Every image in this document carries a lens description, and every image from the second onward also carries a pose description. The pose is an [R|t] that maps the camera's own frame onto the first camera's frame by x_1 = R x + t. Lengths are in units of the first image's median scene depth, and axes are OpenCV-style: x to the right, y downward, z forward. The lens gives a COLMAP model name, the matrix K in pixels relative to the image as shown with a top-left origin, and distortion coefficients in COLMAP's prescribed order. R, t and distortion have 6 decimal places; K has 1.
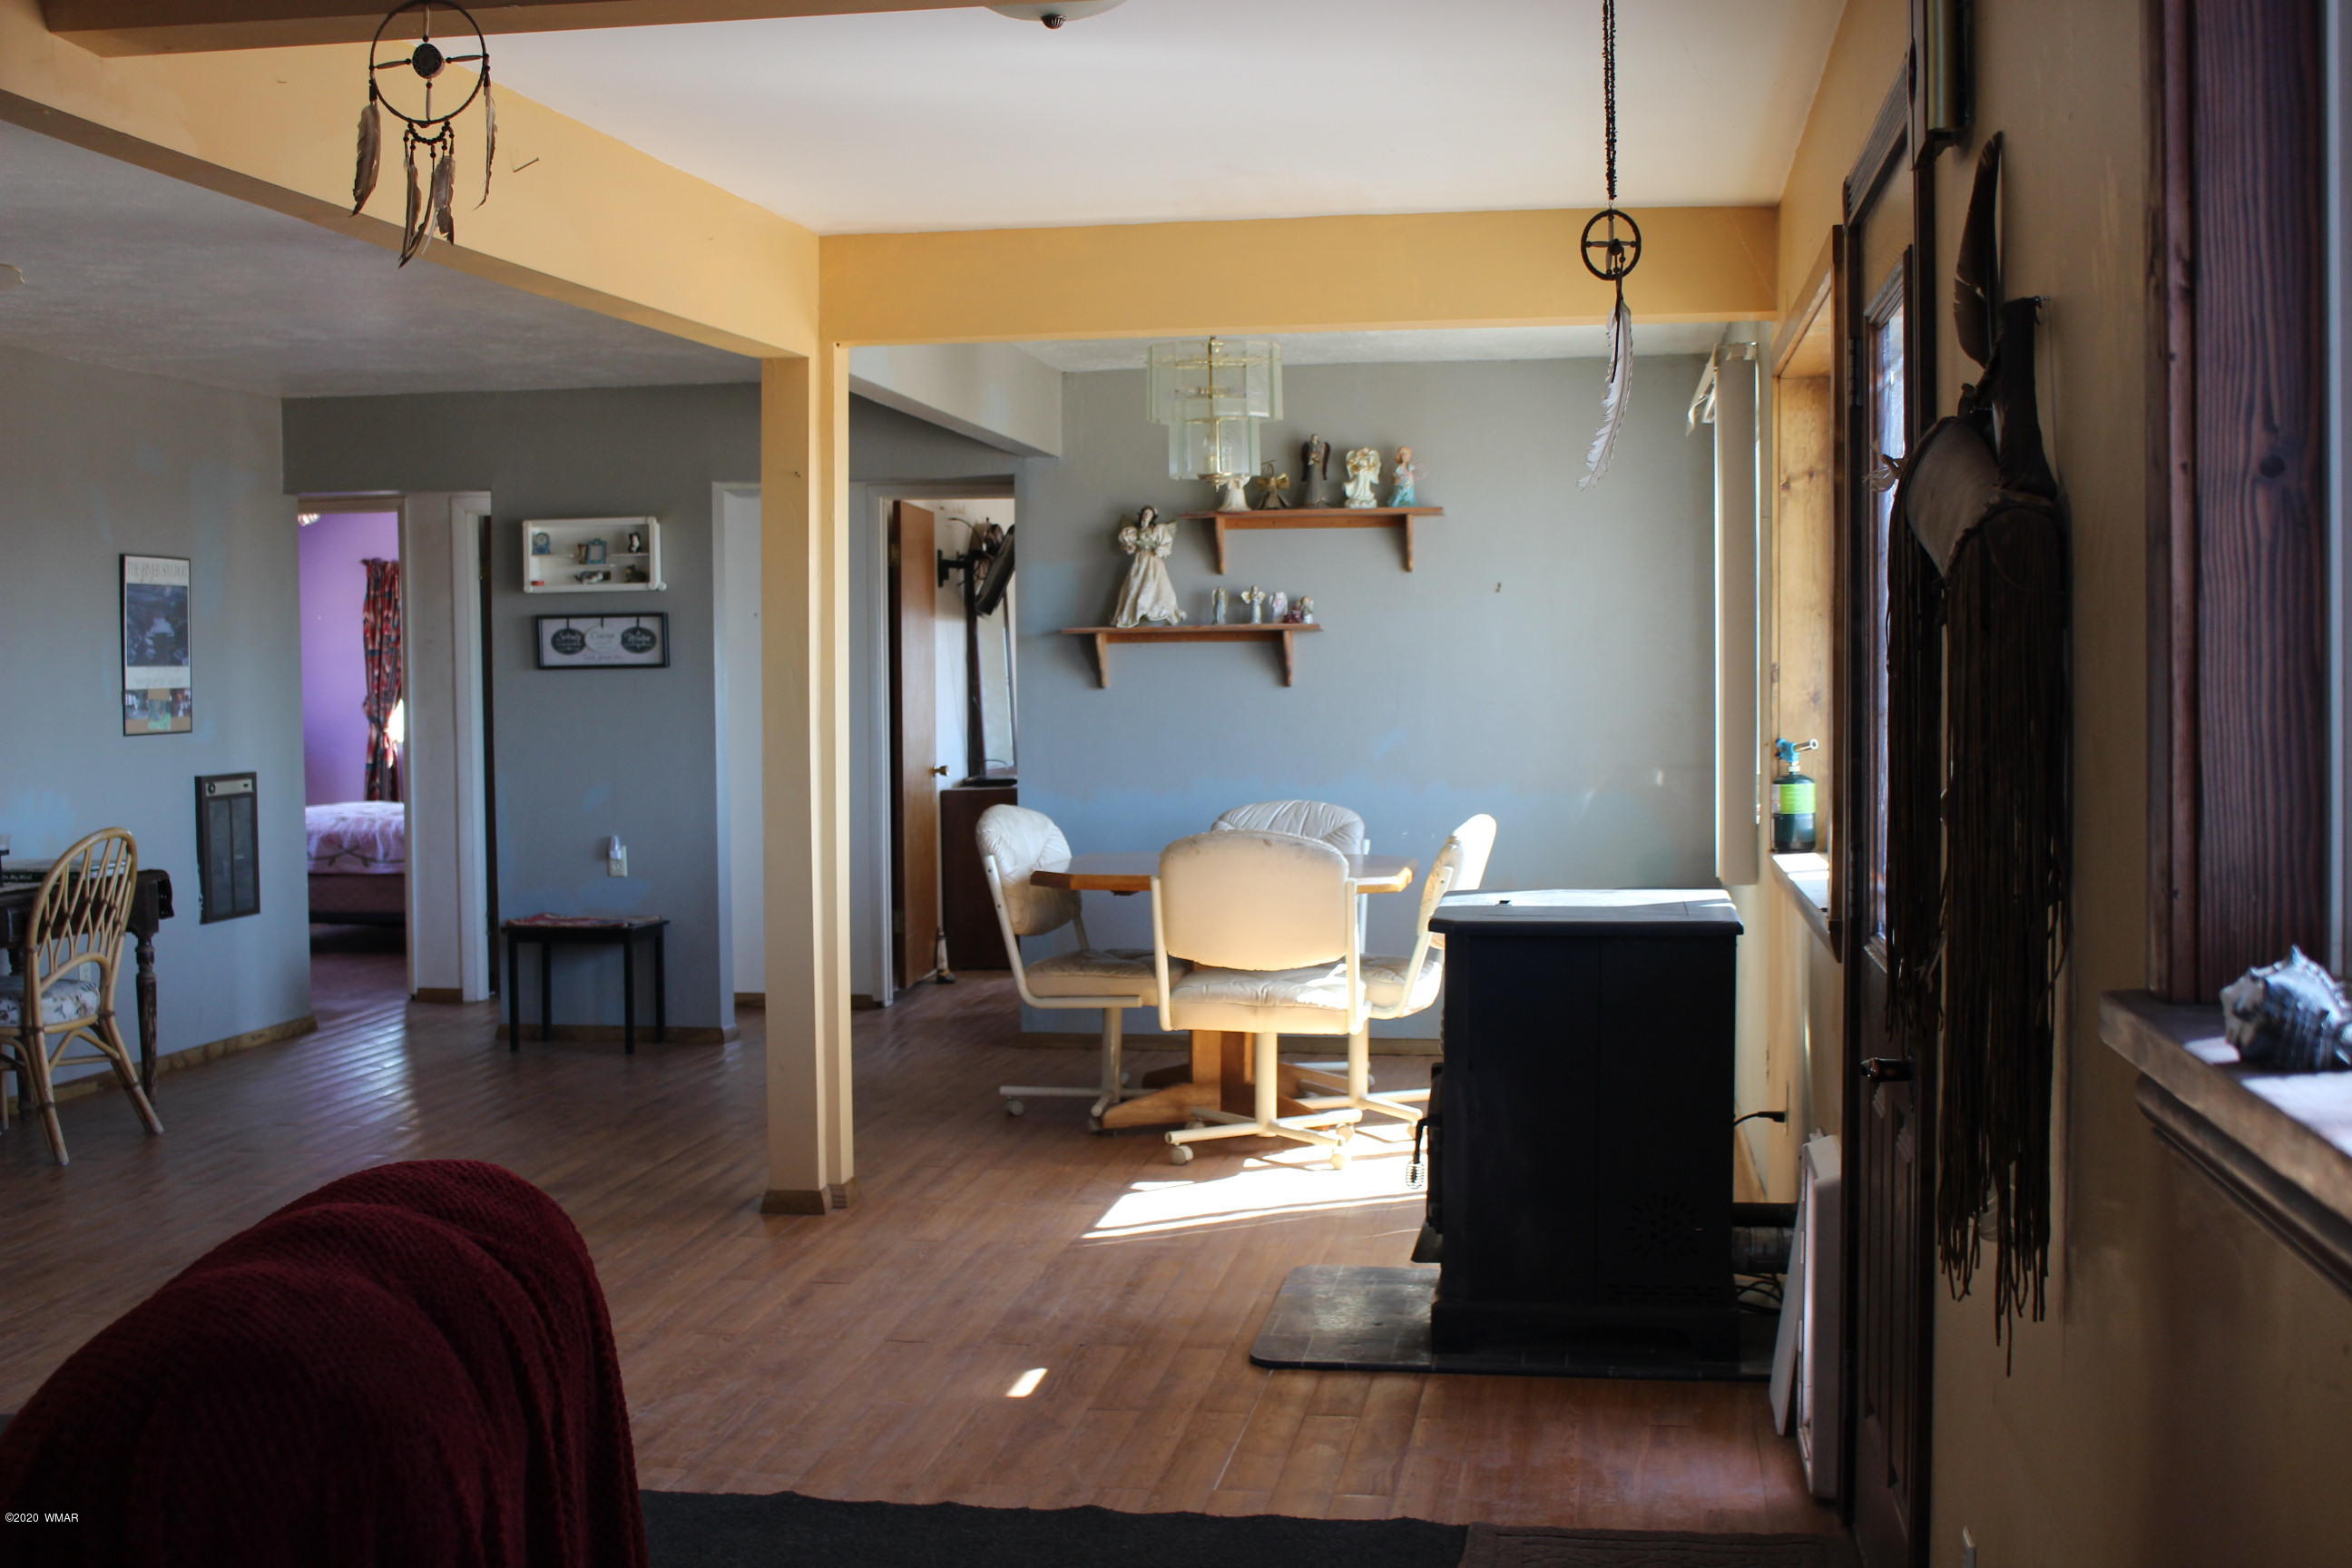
lens RADIAL K [[2775.2, 0, 1172.7], [0, 2775.2, 800.1], [0, 0, 1]] dist [-0.110503, 0.136410]
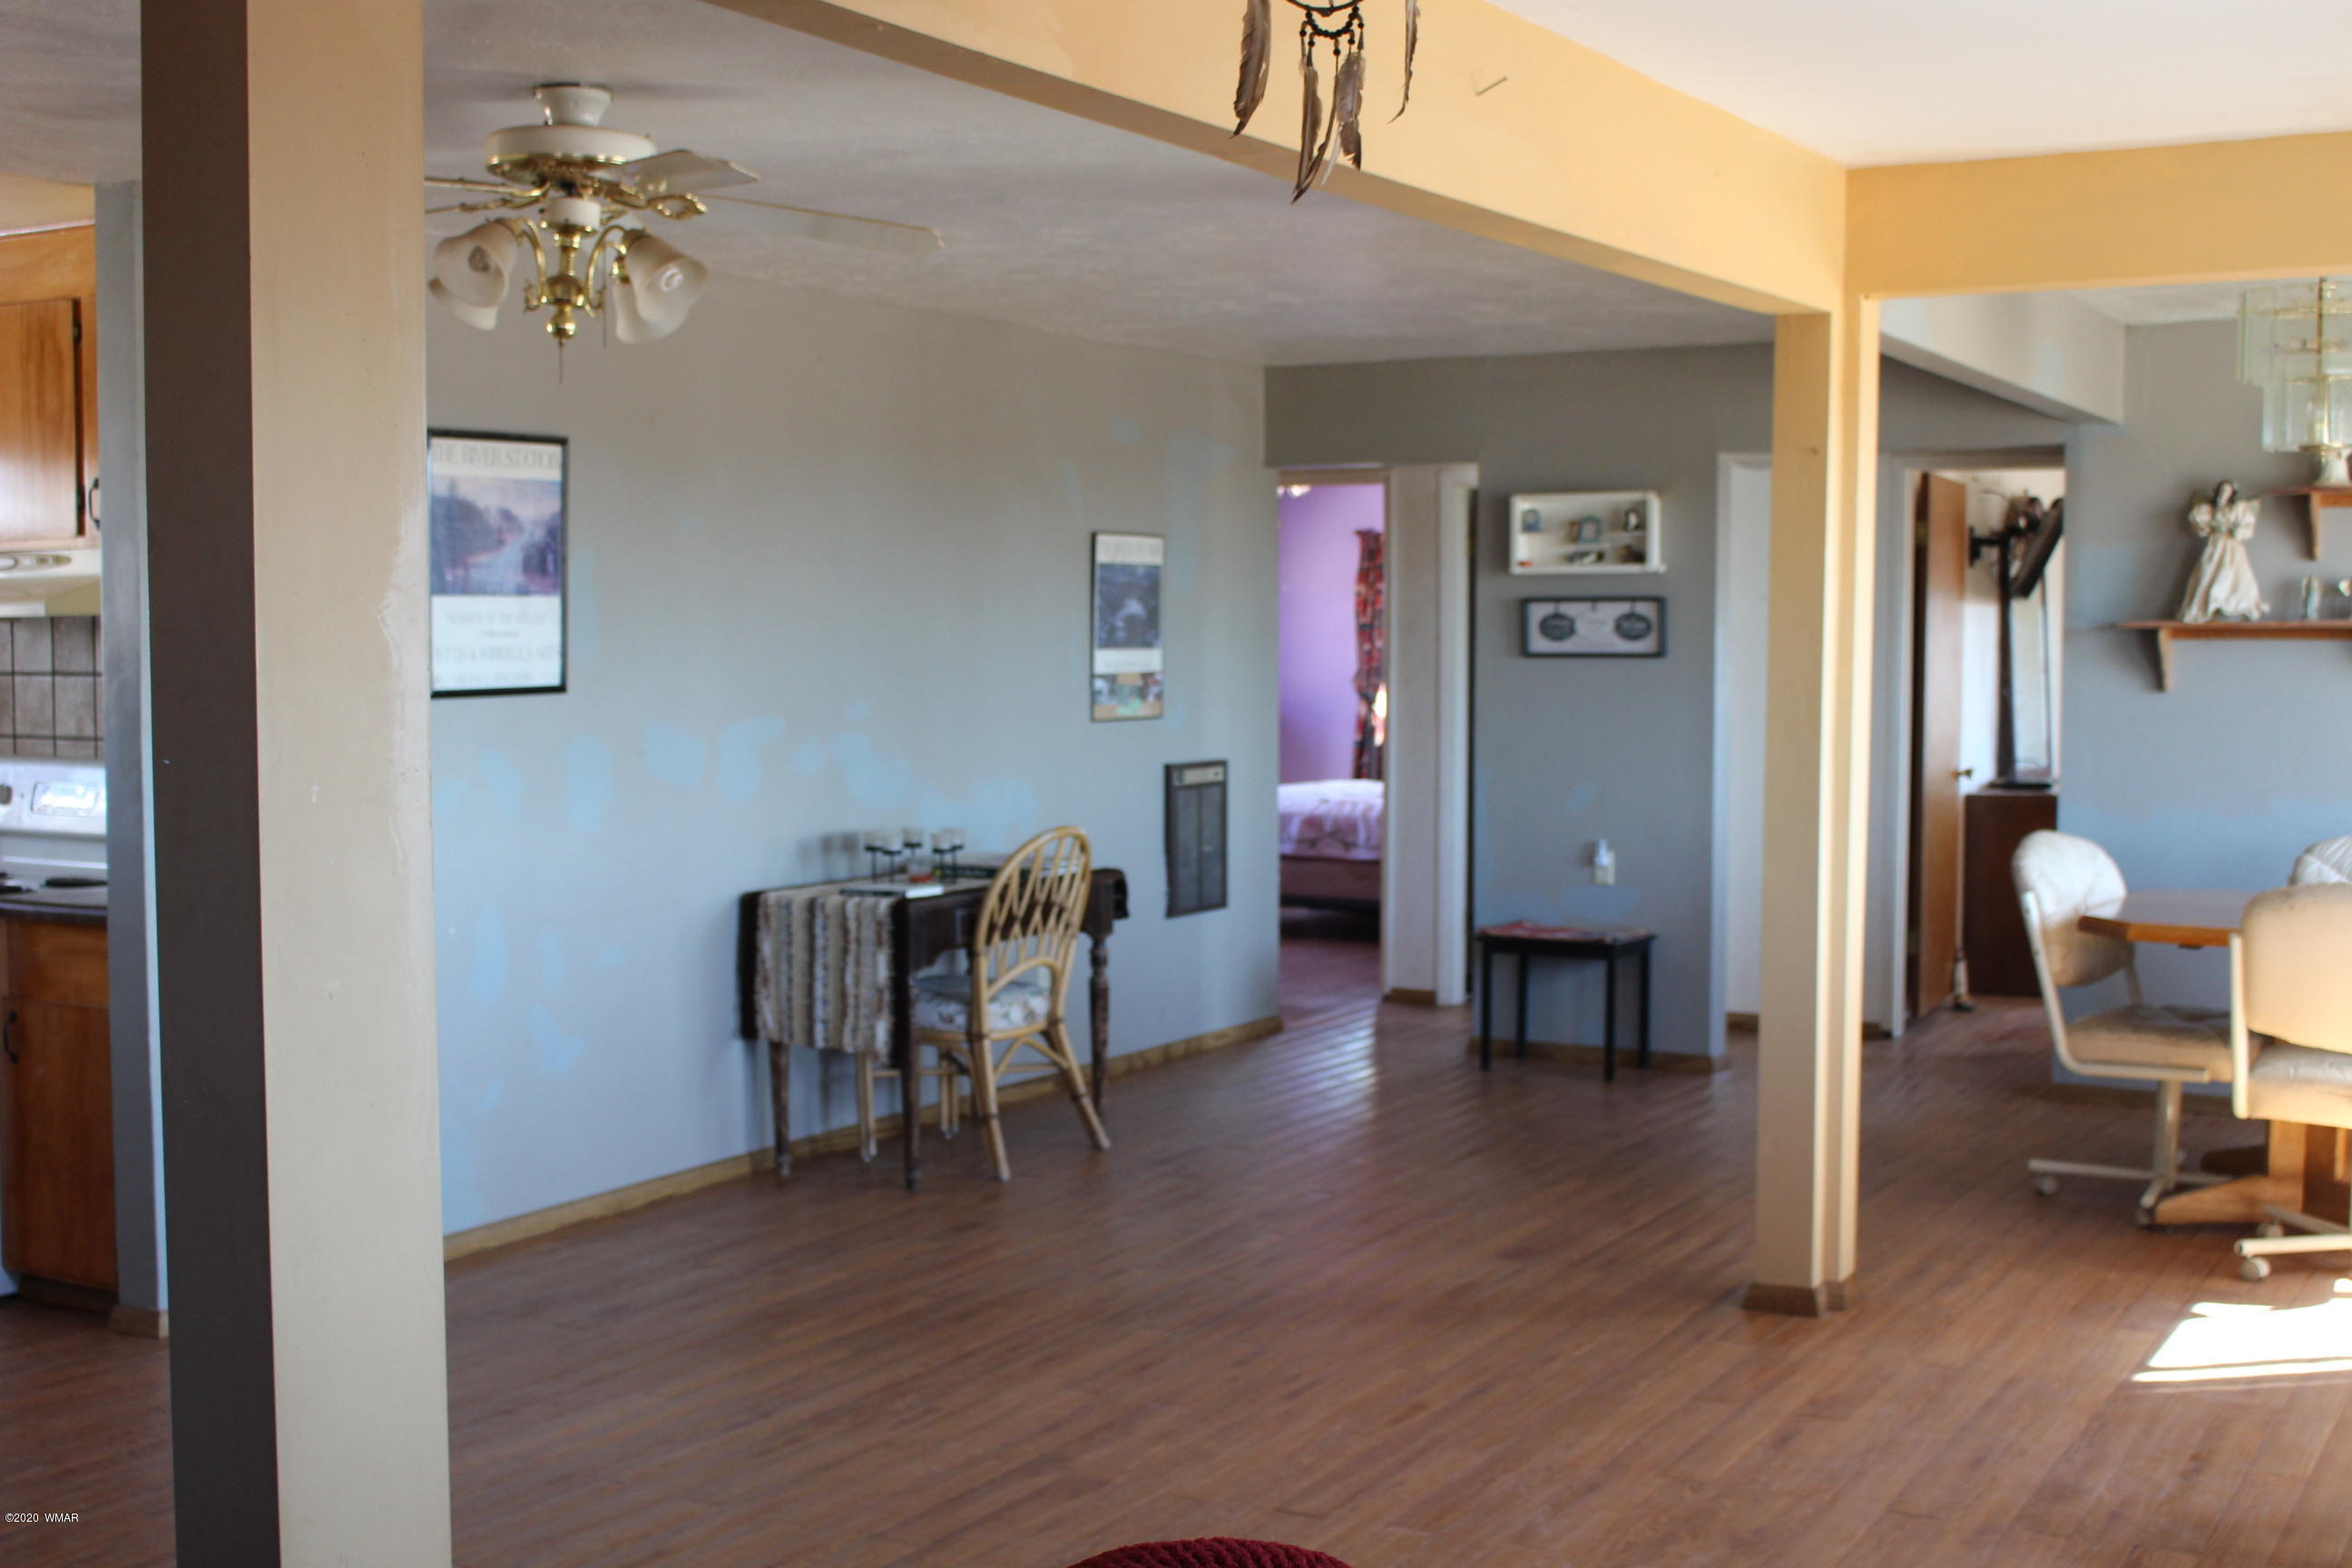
lens RADIAL K [[2775.2, 0, 1172.7], [0, 2775.2, 800.1], [0, 0, 1]] dist [-0.110503, 0.136410]
pose [[0.935786, 0.032393, -0.351077, -0.014260], [-0.027324, 0.999439, 0.019385, -0.015647], [0.351508, -0.008548, 0.936146, 0.099714]]
